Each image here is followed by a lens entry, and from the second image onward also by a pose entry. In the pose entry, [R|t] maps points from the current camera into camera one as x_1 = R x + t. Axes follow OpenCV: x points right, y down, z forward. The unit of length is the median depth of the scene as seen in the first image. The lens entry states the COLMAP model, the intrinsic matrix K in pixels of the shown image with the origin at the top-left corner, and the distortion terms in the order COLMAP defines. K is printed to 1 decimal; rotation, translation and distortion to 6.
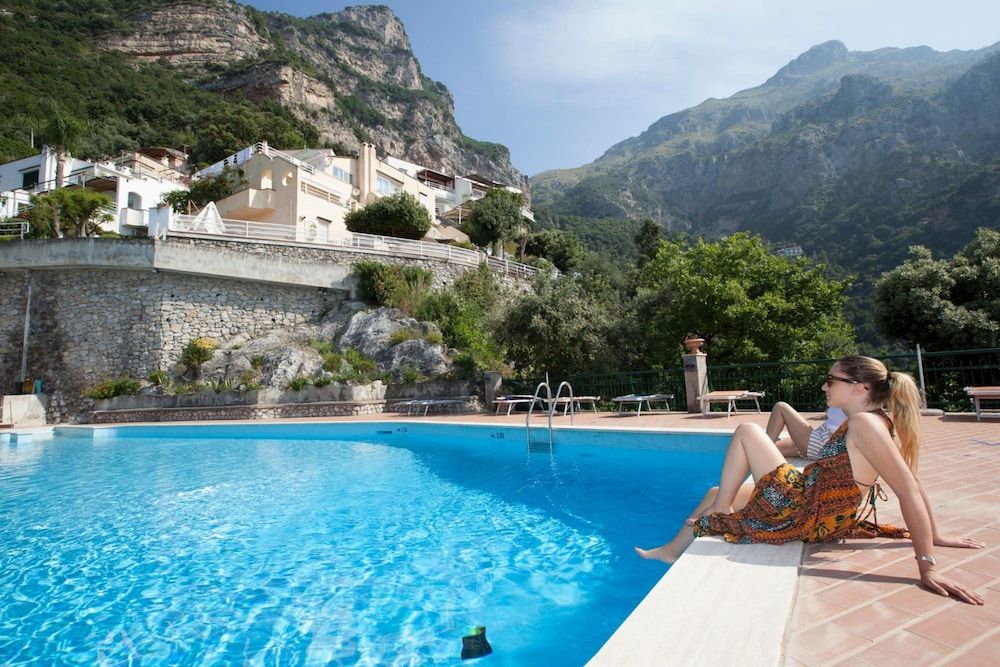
lens RADIAL K [[468.5, 0, 492.5], [0, 468.5, 344.8], [0, 0, 1]] dist [-0.017206, 0.009662]
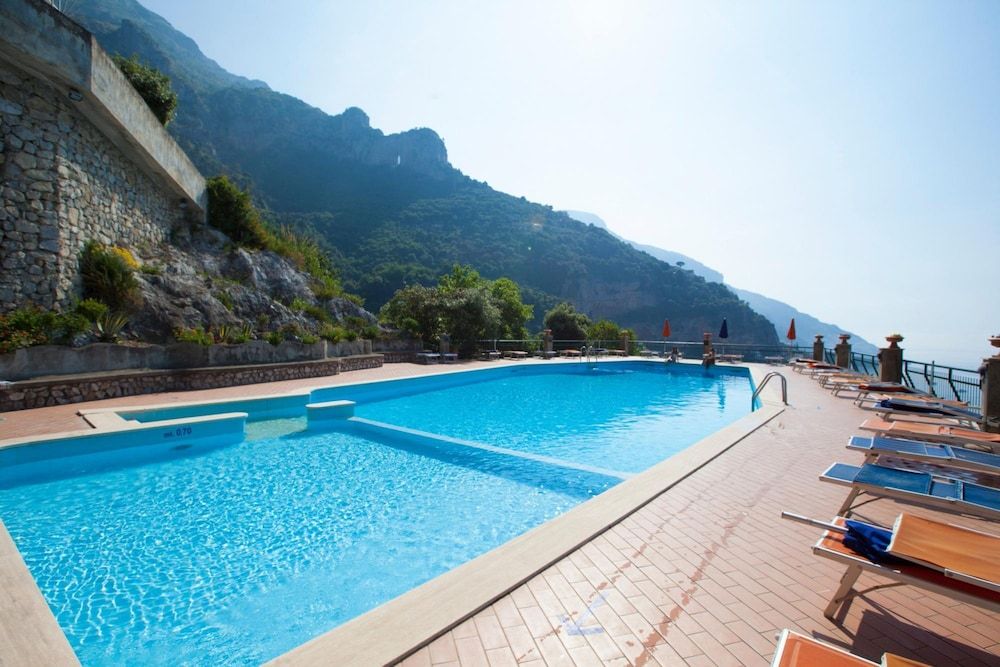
lens RADIAL K [[468.5, 0, 496.0], [0, 468.5, 336.8], [0, 0, 1]] dist [-0.017206, 0.009662]
pose [[0.164202, 0.031458, 0.985925, -1.243760], [-0.112089, 0.993613, -0.013035, 0.057370], [-0.980038, -0.108371, 0.166680, 0.502470]]
